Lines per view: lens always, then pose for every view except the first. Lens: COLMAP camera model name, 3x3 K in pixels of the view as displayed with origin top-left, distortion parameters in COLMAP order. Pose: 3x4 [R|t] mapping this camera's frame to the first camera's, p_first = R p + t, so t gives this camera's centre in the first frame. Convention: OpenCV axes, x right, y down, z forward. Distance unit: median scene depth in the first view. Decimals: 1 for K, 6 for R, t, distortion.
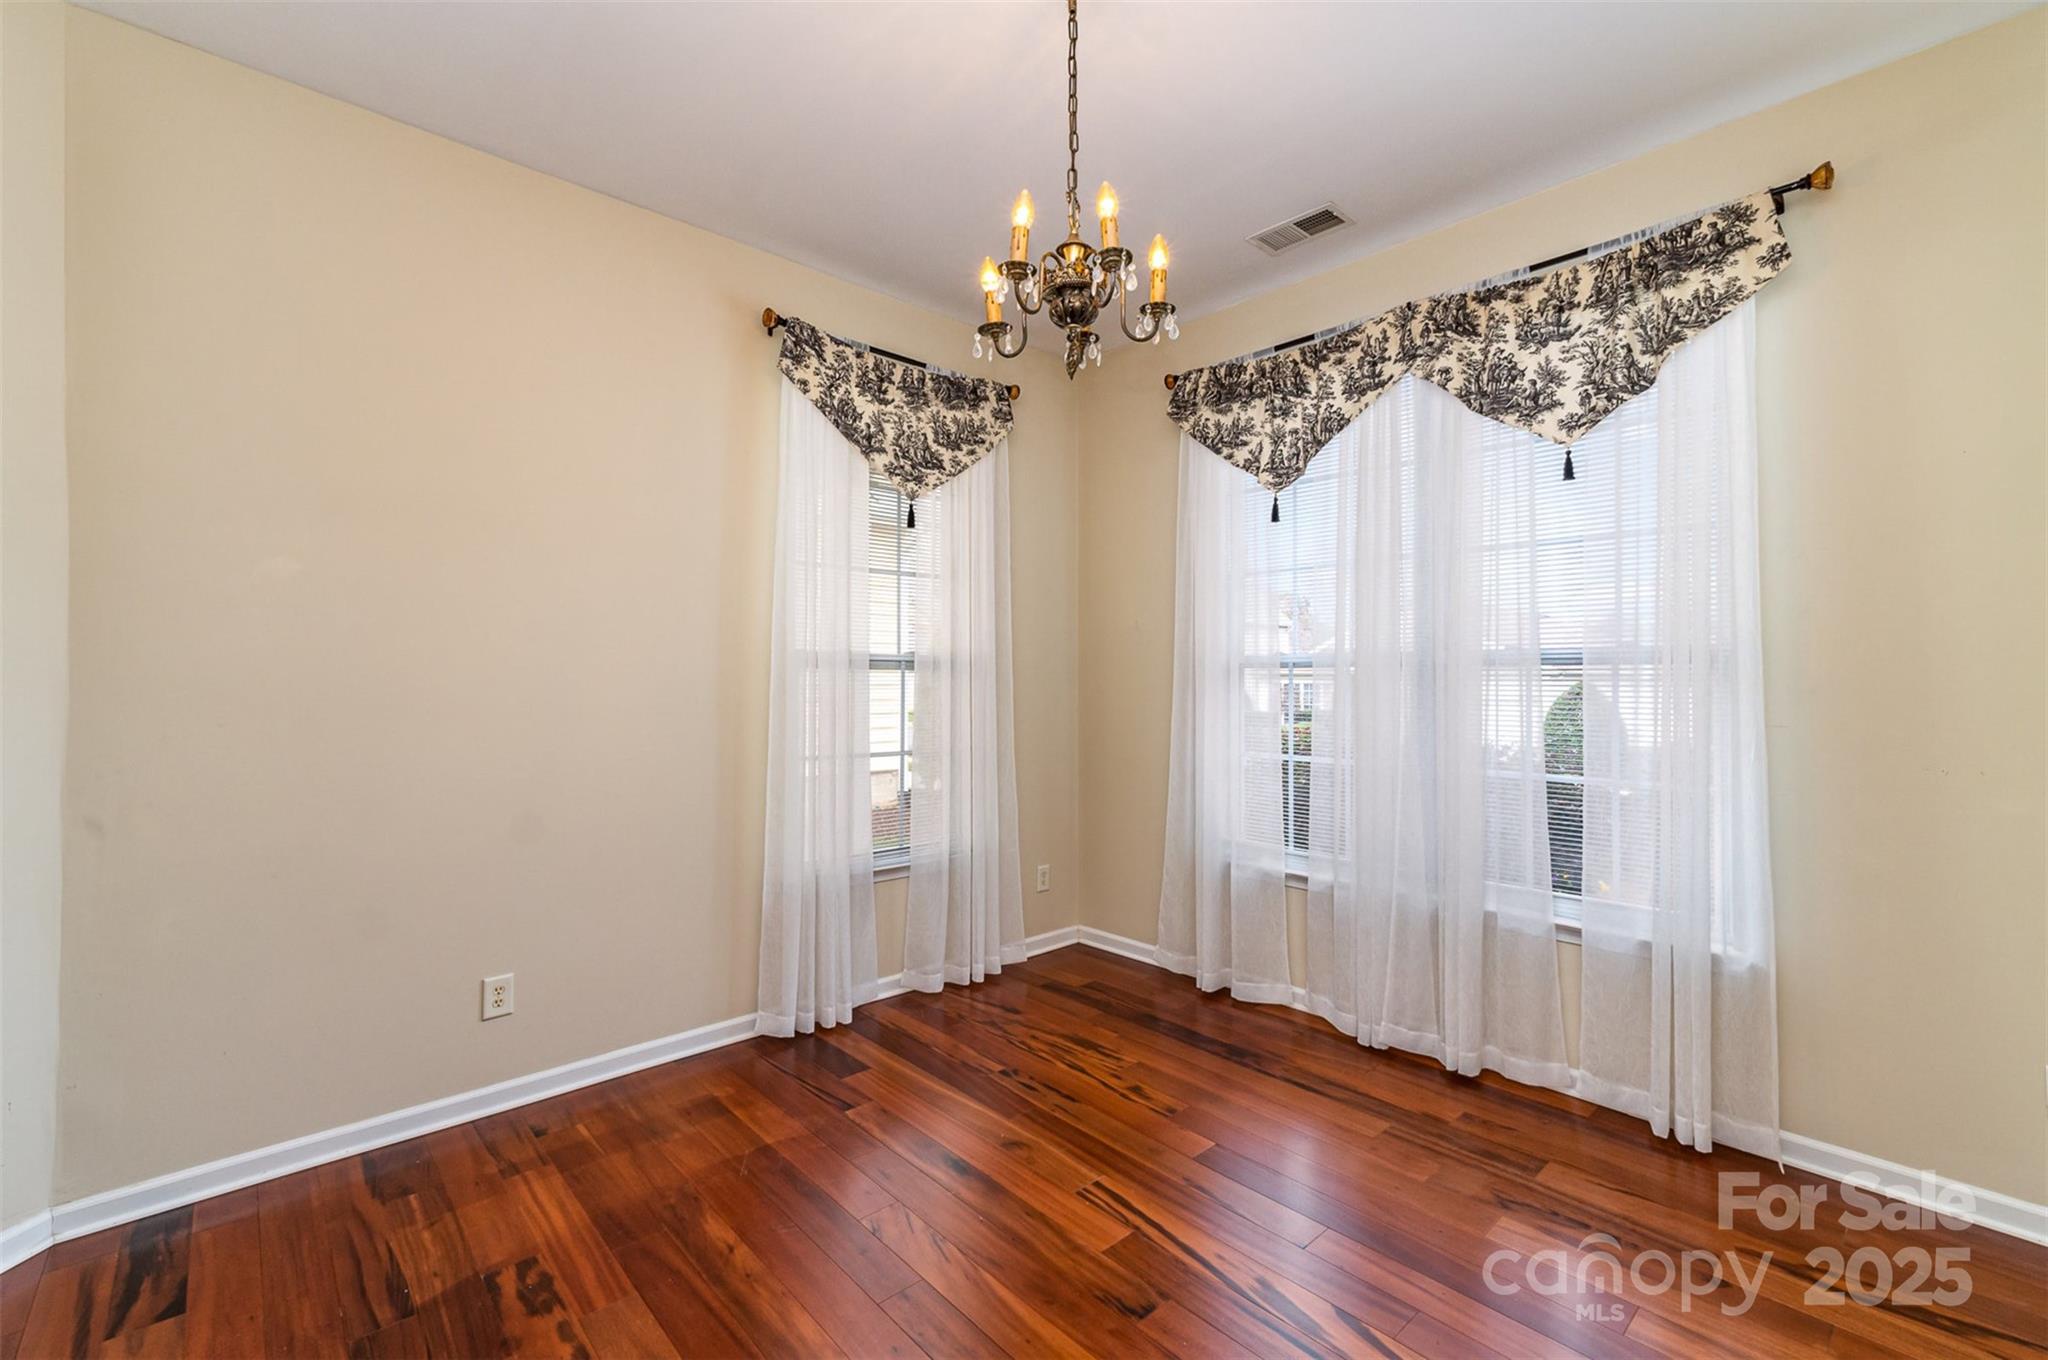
lens RADIAL K [[842.3, 0, 1017.8], [0, 842.3, 667.1], [0, 0, 1]] dist [-0.003881, -0.000099]
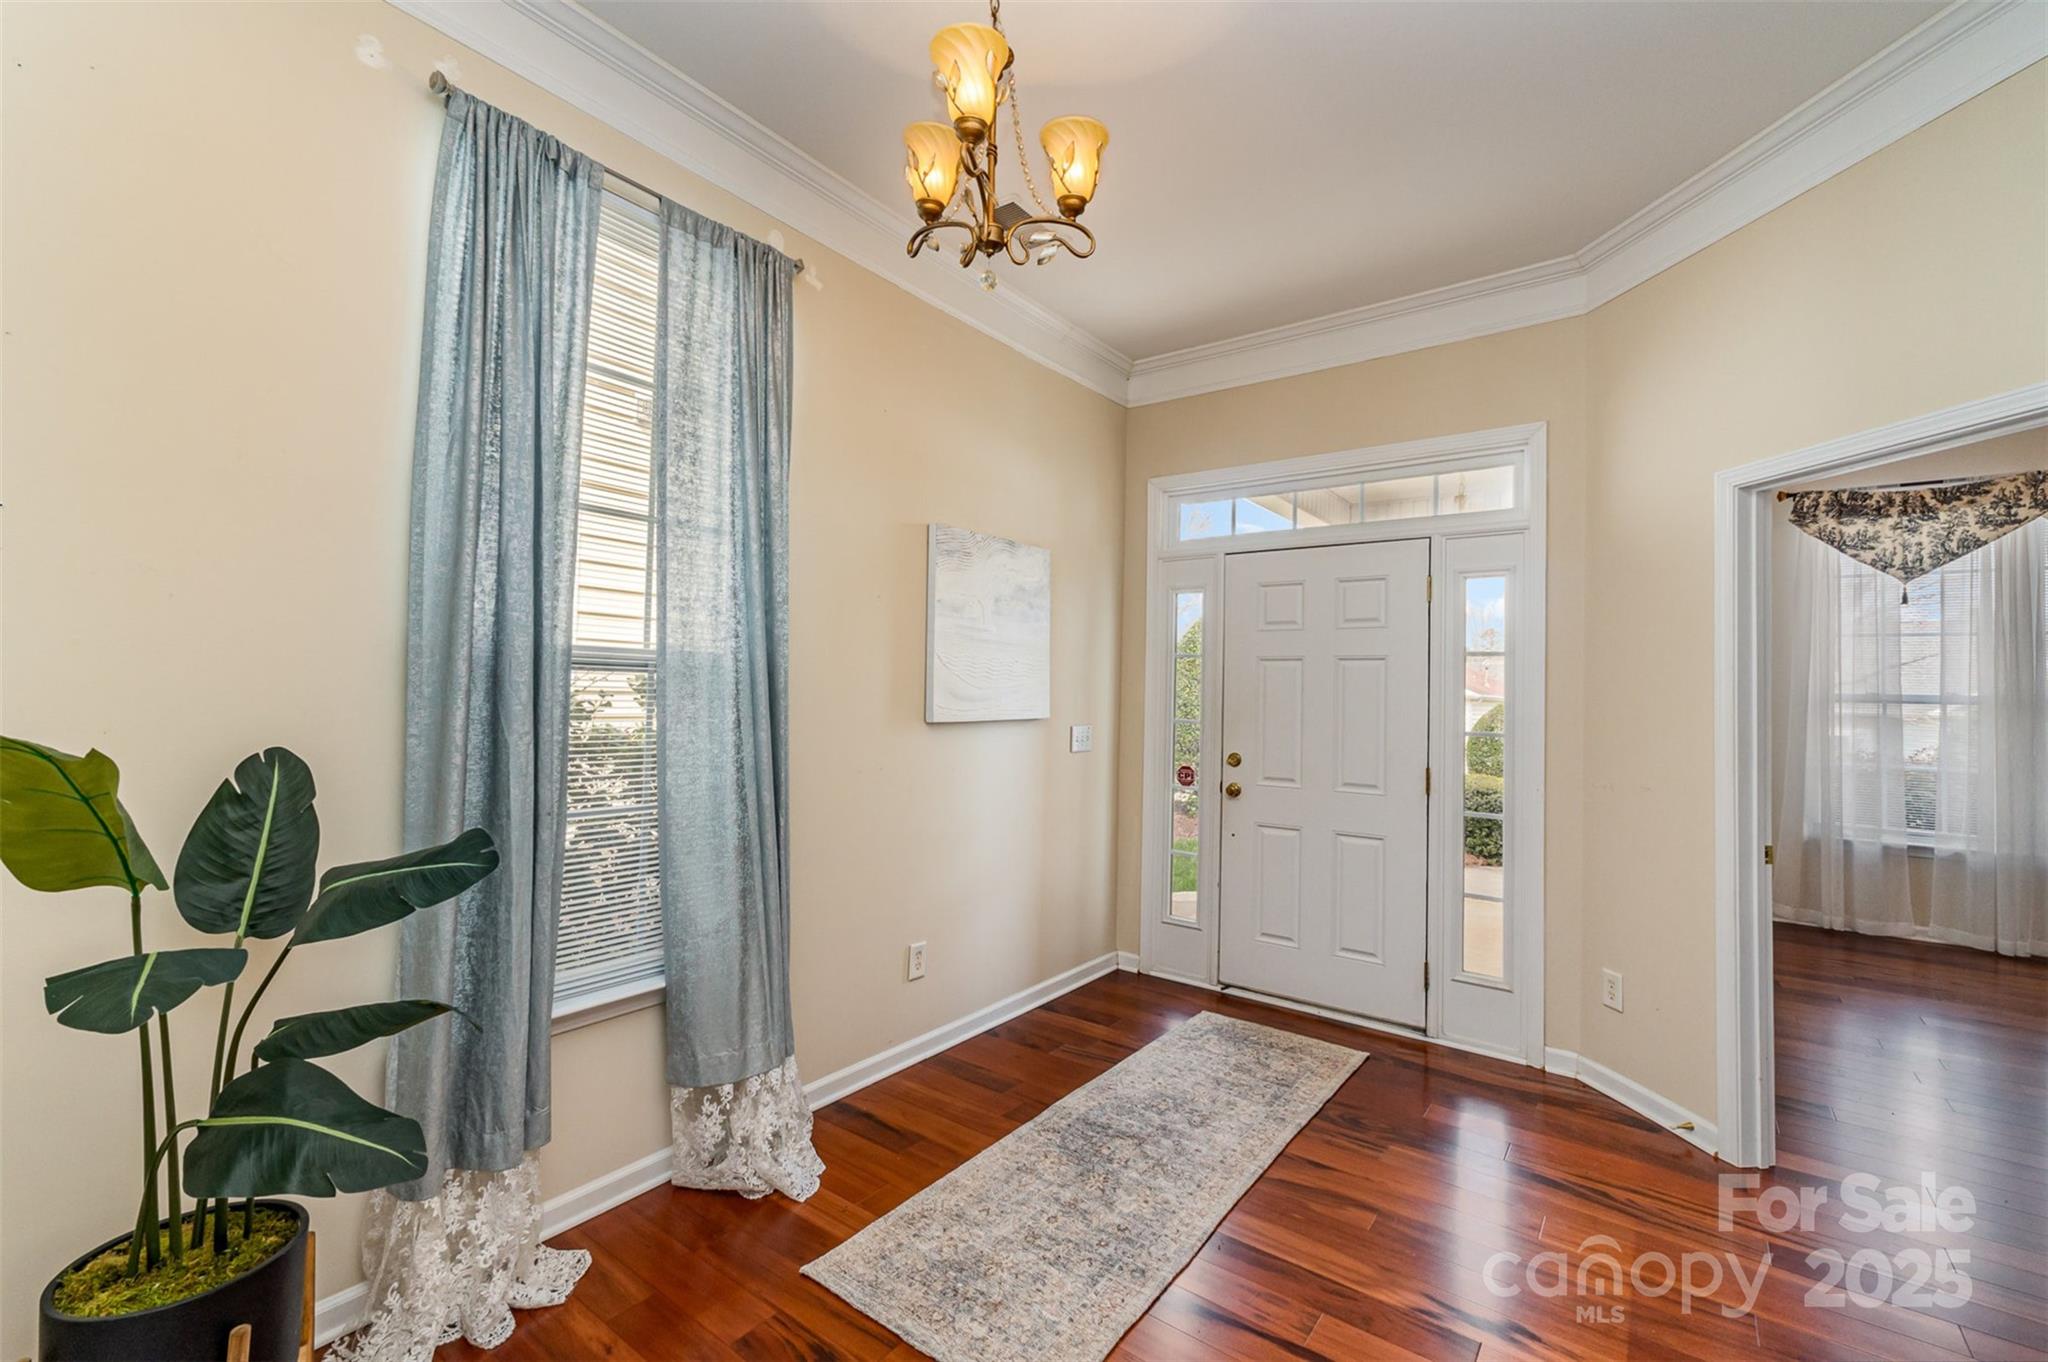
lens RADIAL K [[880.0, 0, 1035.8], [0, 880.0, 682.9], [0, 0, 1]] dist [0.002683, -0.000807]
pose [[0.977995, 0.027671, 0.206784, -1.480621], [-0.023467, 0.999466, -0.022755, 0.033769], [-0.207303, 0.017401, 0.978122, -0.179782]]
